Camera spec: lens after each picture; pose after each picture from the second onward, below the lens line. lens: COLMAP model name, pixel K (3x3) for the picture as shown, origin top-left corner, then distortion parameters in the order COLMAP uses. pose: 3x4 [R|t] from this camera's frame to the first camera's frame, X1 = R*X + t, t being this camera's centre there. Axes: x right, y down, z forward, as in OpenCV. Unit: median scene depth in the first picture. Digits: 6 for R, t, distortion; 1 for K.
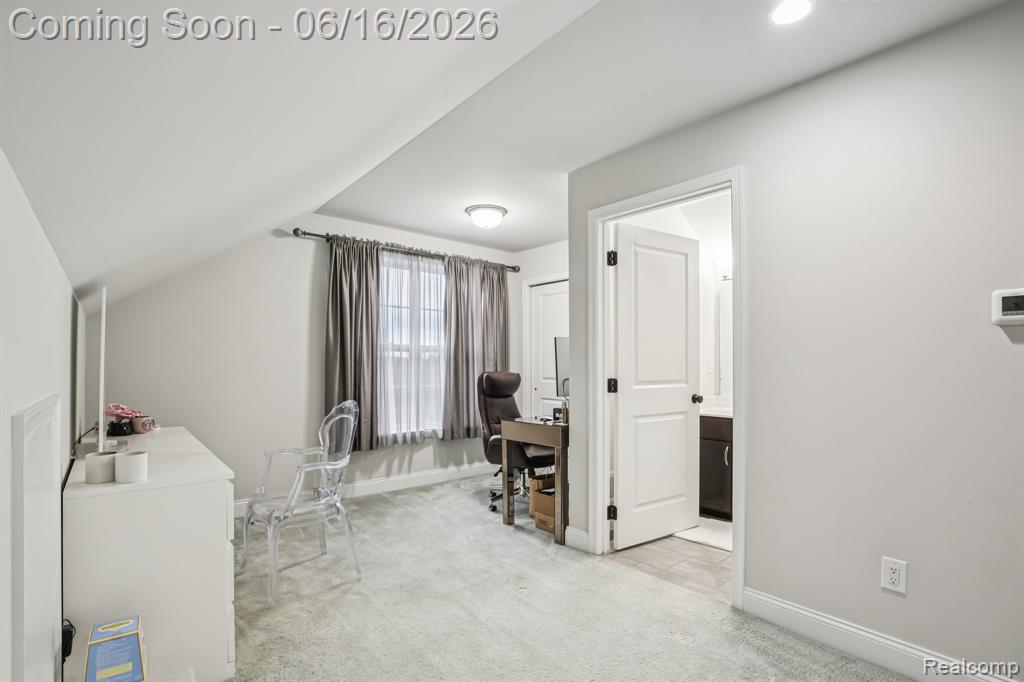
lens RADIAL K [[469.0, 0, 486.2], [0, 469.0, 355.5], [0, 0, 1]] dist [-0.017603, -0.000707]
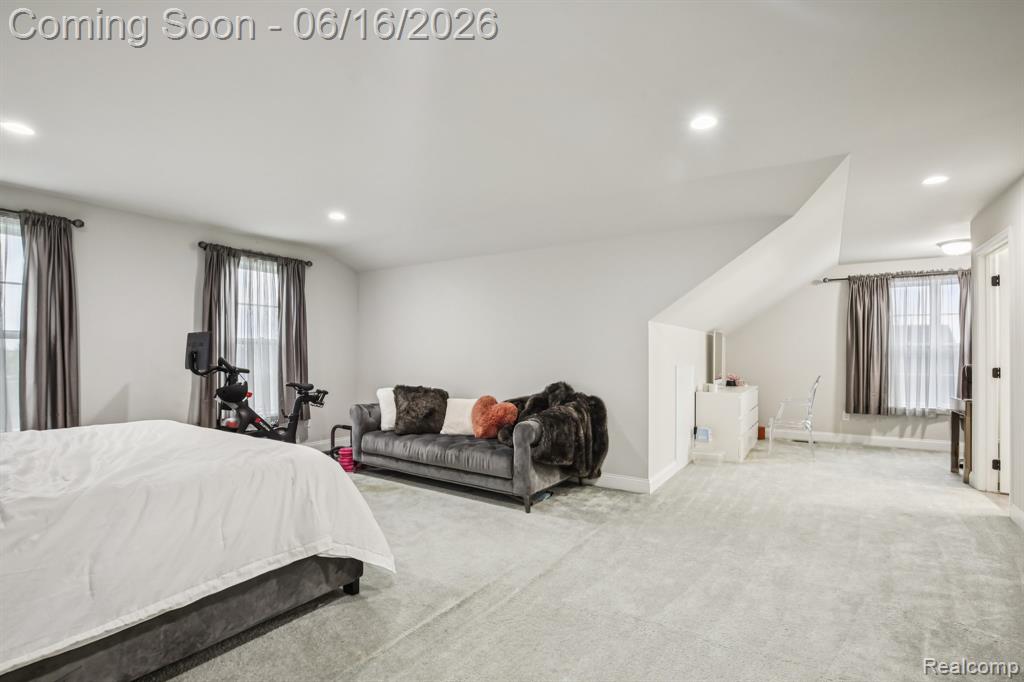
lens RADIAL K [[469.0, 0, 510.3], [0, 469.0, 347.9], [0, 0, 1]] dist [-0.017603, -0.000707]
pose [[0.280500, -0.020686, -0.959631, 0.828737], [0.012294, 0.999763, -0.017958, -0.001020], [0.959775, -0.006761, 0.280688, -0.537757]]
